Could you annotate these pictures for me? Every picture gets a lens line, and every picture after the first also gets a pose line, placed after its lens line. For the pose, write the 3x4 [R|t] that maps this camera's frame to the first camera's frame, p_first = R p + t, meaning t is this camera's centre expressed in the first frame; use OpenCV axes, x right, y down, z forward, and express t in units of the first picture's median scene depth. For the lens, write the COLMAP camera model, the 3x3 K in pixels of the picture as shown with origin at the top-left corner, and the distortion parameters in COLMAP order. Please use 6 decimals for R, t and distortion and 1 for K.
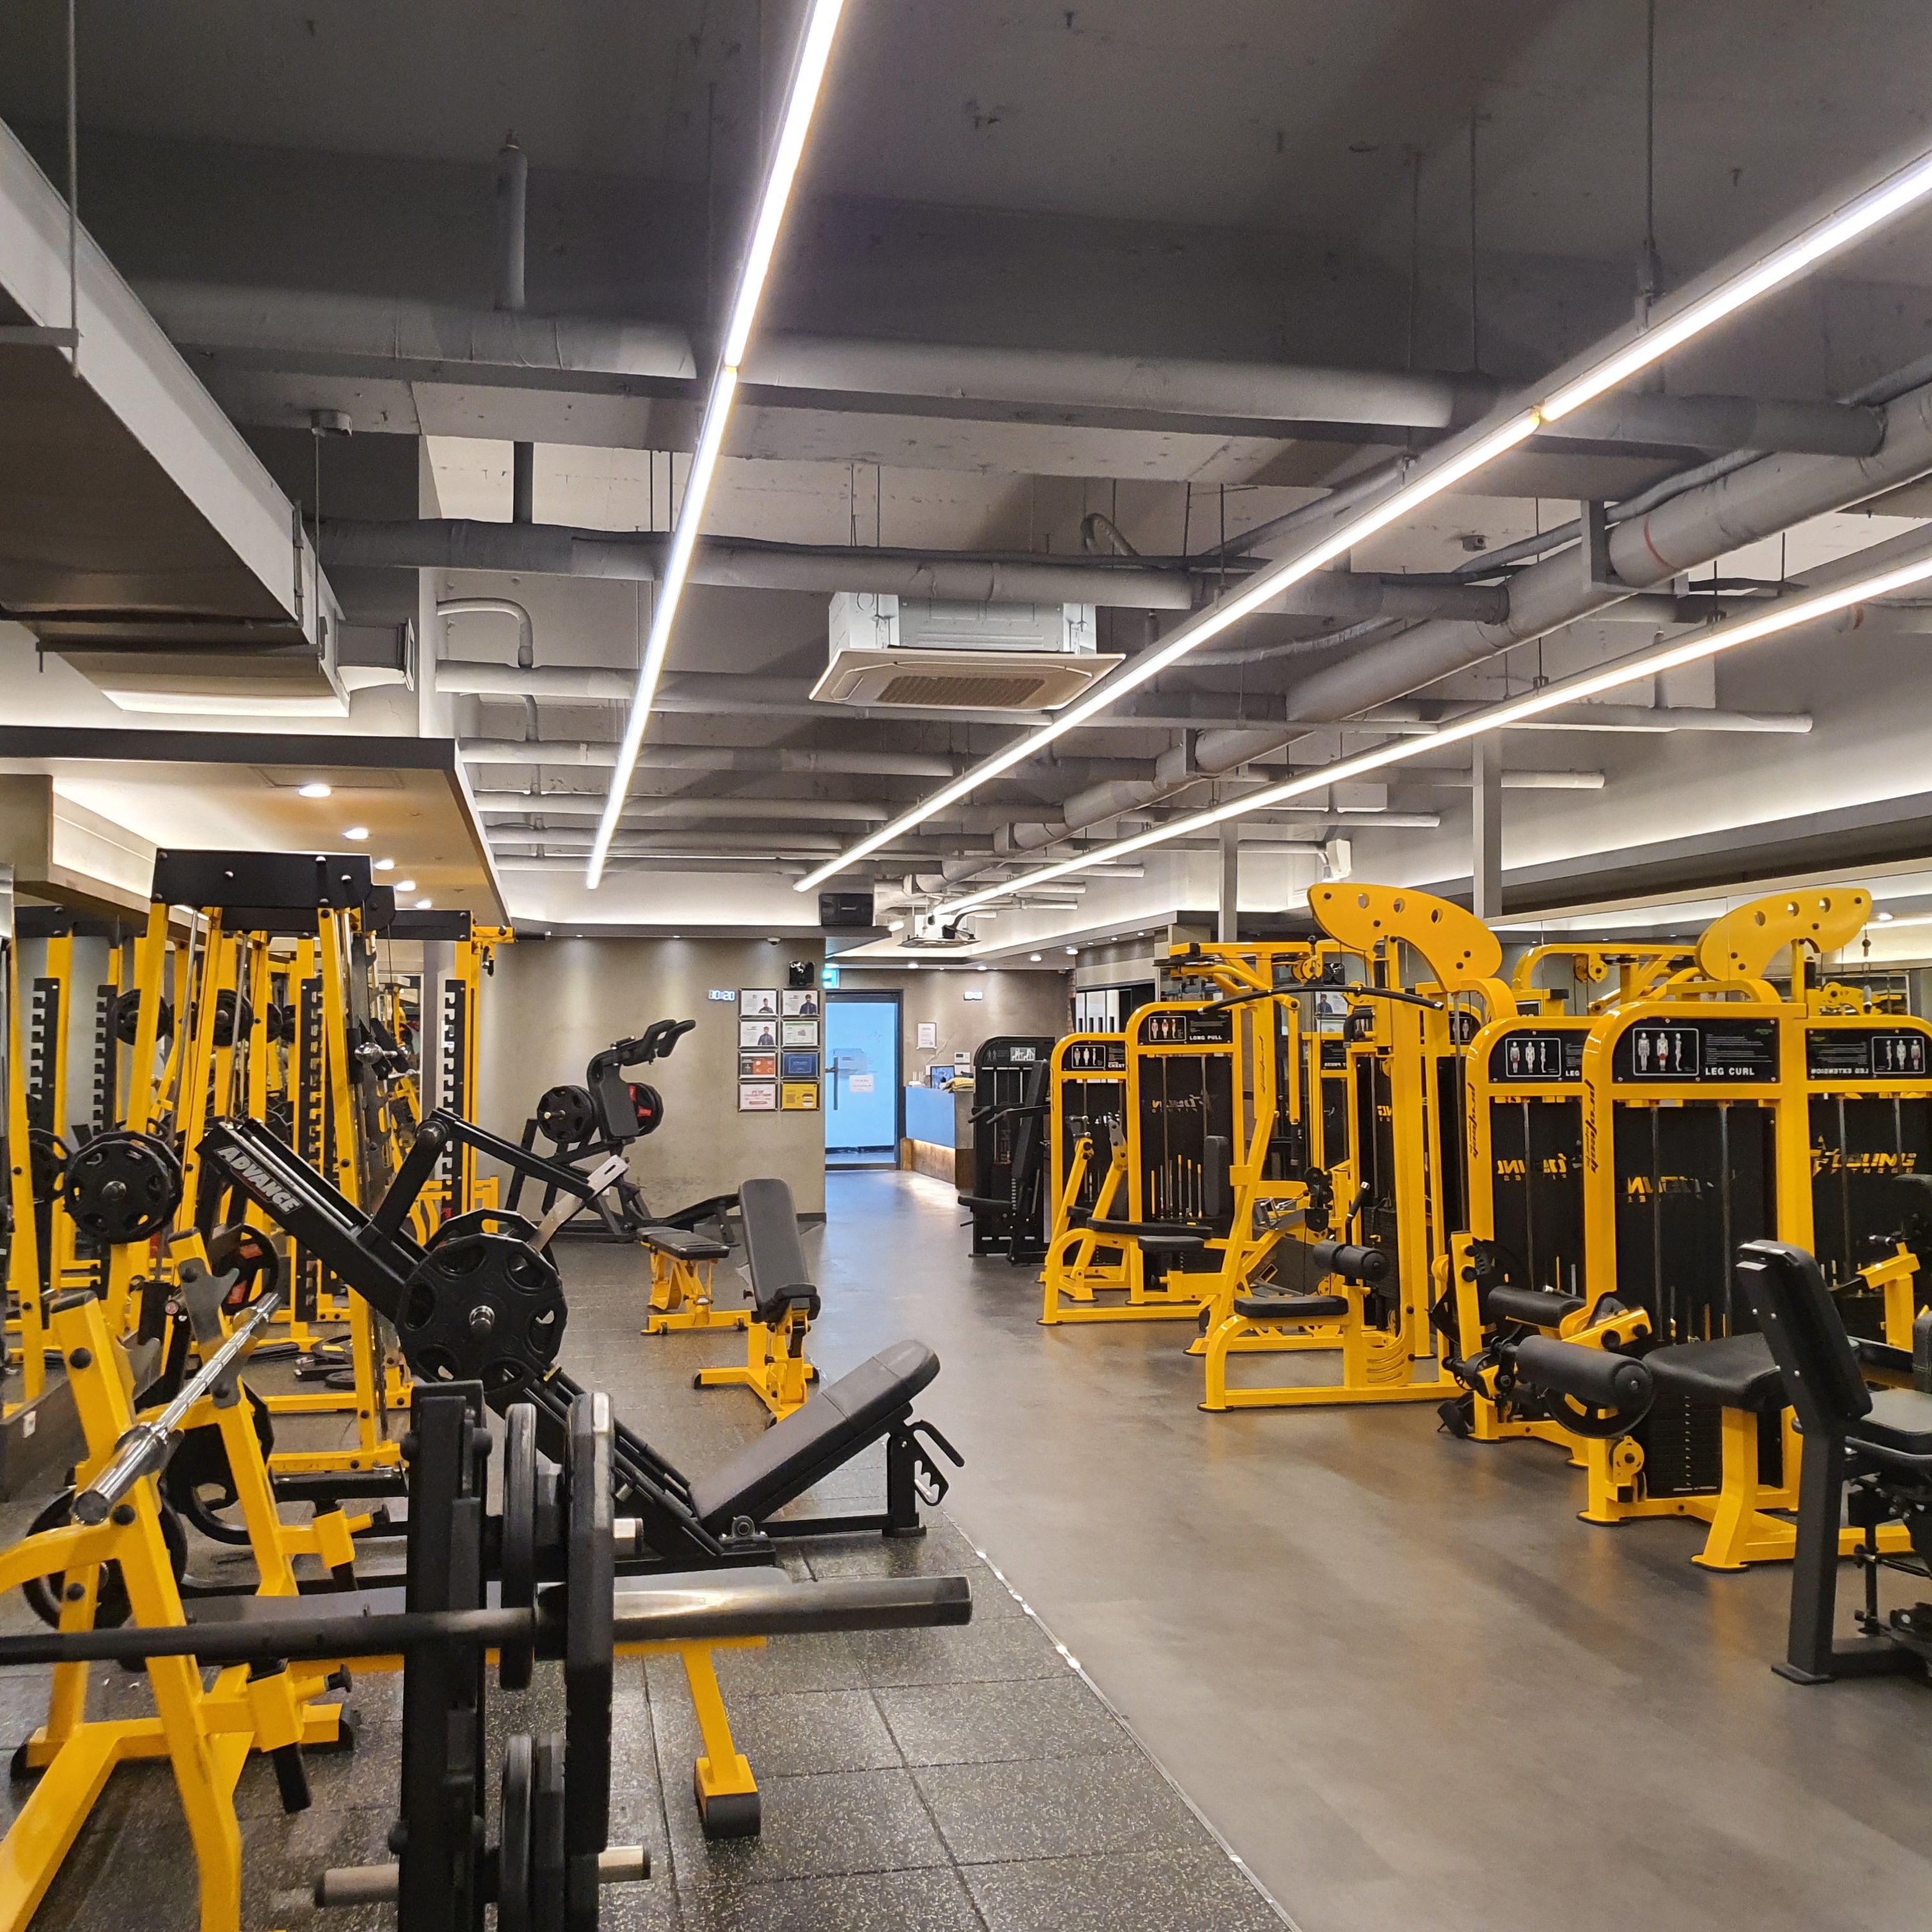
lens RADIAL K [[2049.3, 0, 969.0], [0, 2049.3, 970.4], [0, 0, 1]] dist [0.022140, 0.000000]
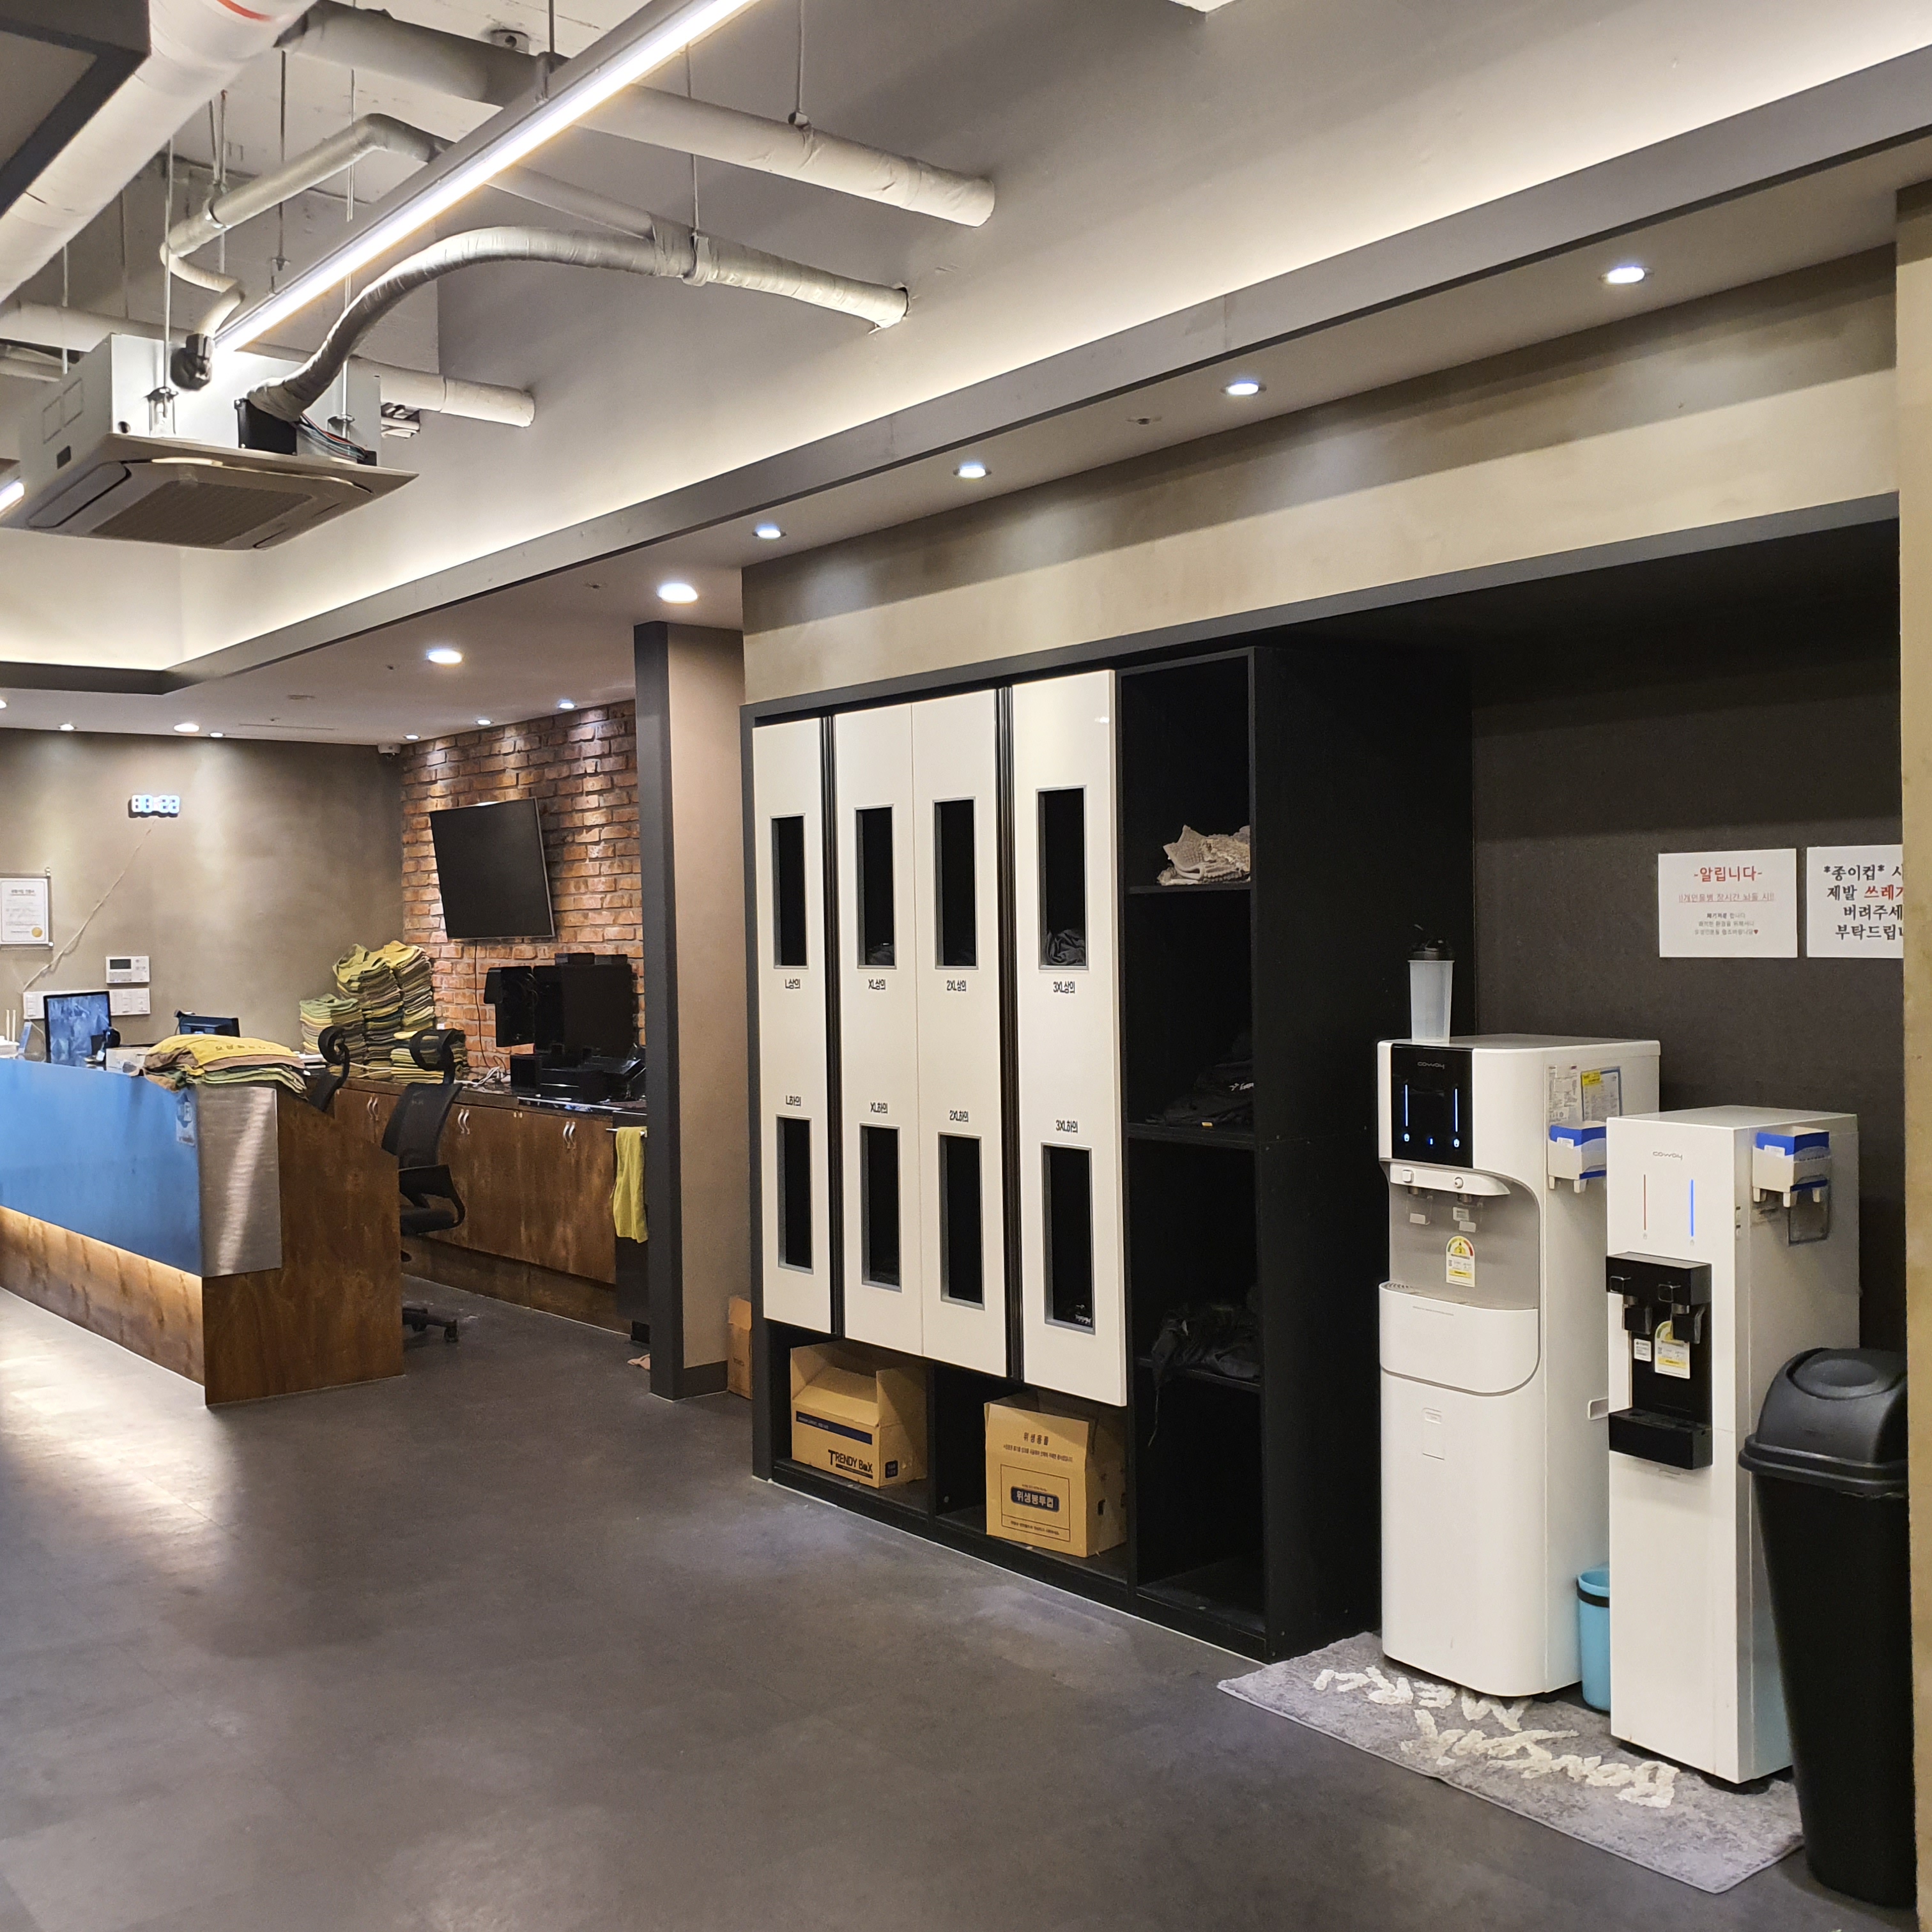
lens RADIAL K [[2049.3, 0, 965.5], [0, 2049.3, 967.2], [0, 0, 1]] dist [0.022140, 0.000000]
pose [[0.894547, -0.018918, 0.446573, -0.026397], [-0.002481, 0.998878, 0.047284, 0.018274], [-0.446967, -0.043406, 0.893497, 0.452139]]
